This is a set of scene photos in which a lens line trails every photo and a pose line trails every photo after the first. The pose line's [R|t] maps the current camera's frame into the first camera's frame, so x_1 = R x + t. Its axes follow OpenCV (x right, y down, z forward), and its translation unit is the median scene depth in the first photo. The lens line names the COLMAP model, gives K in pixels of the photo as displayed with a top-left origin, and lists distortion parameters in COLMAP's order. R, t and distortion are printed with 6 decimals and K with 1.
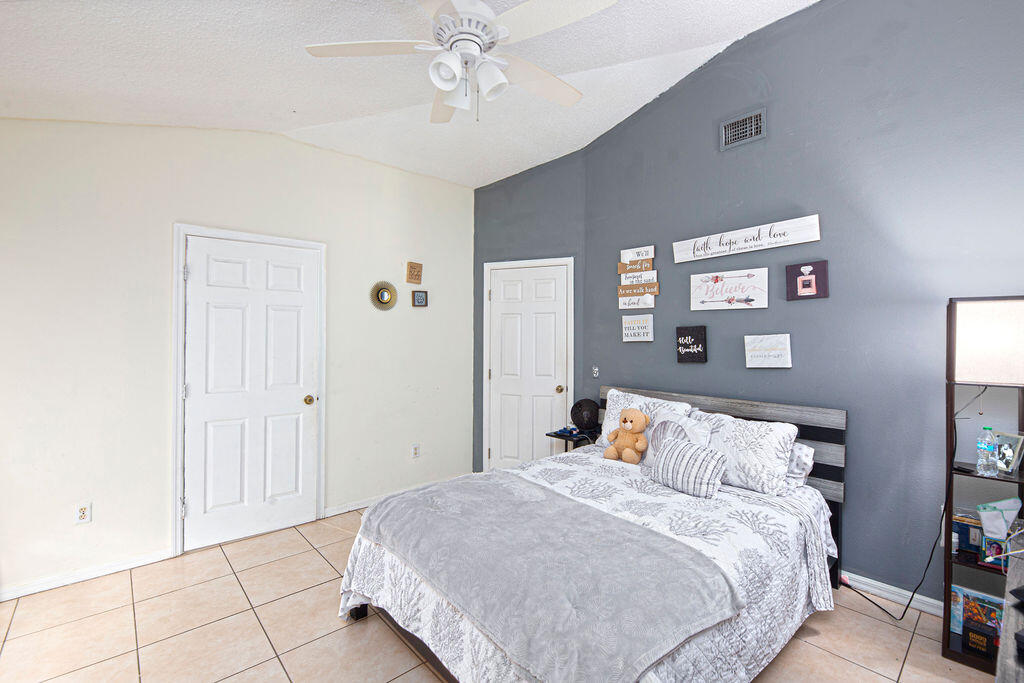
lens RADIAL K [[441.7, 0, 507.3], [0, 441.7, 336.9], [0, 0, 1]] dist [-0.000685, -0.000213]
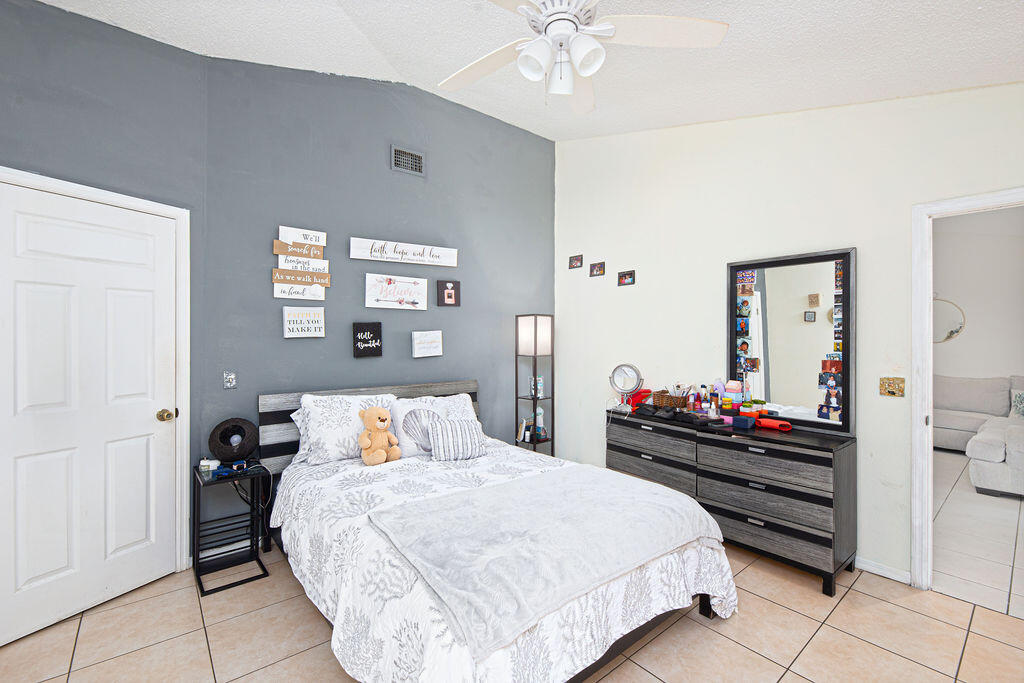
lens RADIAL K [[441.7, 0, 507.3], [0, 441.7, 336.9], [0, 0, 1]] dist [-0.000685, -0.000213]
pose [[0.045744, -0.004964, 0.998941, -0.610570], [-0.002168, 0.999985, 0.005068, 0.004532], [-0.998951, -0.002397, 0.045732, 0.619428]]
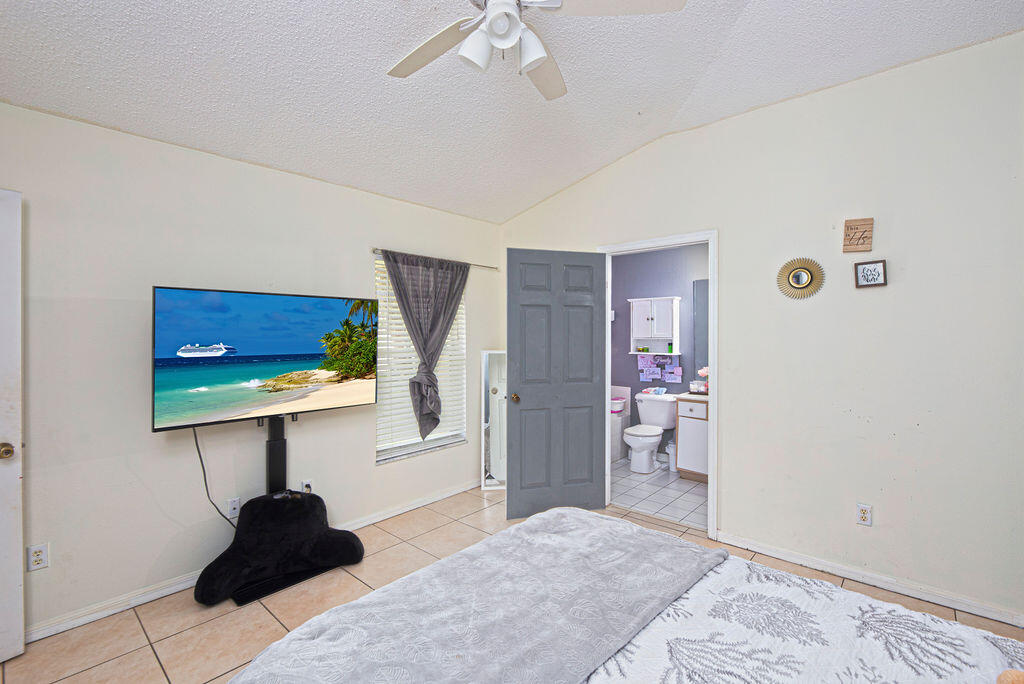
lens RADIAL K [[441.7, 0, 507.3], [0, 441.7, 337.4], [0, 0, 1]] dist [-0.000685, -0.000213]
pose [[0.136179, 0.002231, -0.990682, 0.452018], [0.004868, 0.999984, 0.002921, -0.002644], [0.990672, -0.005221, 0.136166, 0.521520]]
